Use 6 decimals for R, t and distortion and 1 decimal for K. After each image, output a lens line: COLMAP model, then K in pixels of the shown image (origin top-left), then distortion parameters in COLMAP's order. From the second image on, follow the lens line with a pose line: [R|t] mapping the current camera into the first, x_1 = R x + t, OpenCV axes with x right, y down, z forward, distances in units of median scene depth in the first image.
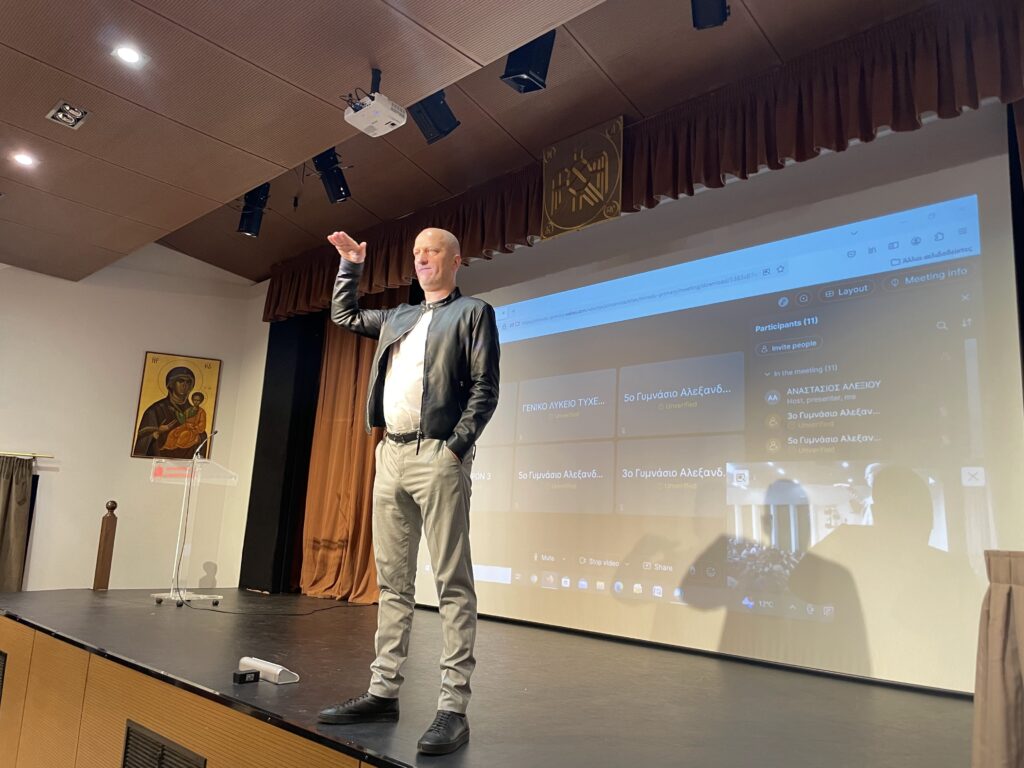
lens RADIAL K [[781.8, 0, 509.5], [0, 781.8, 383.7], [0, 0, 1]] dist [0.078869, -0.109219]
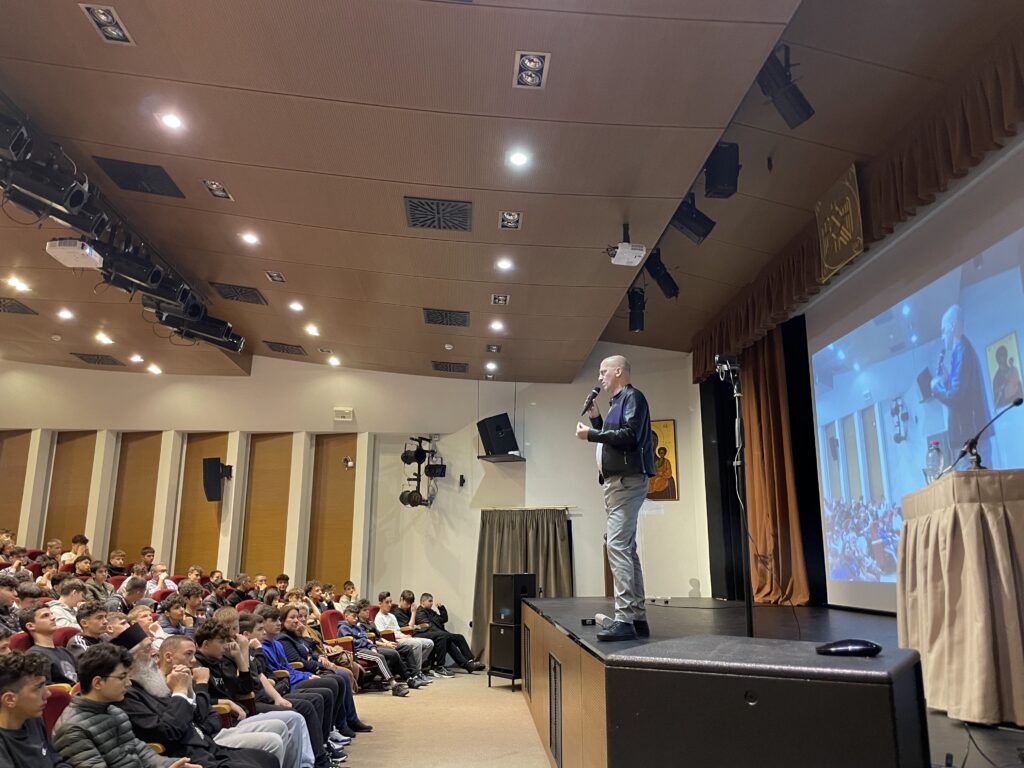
lens RADIAL K [[781.8, 0, 517.3], [0, 781.8, 381.4], [0, 0, 1]] dist [0.078869, -0.109219]
pose [[0.731328, -0.202660, -0.651221, 0.316294], [0.166952, 0.978978, -0.117168, 0.017736], [0.661276, -0.023034, 0.749789, -0.135230]]
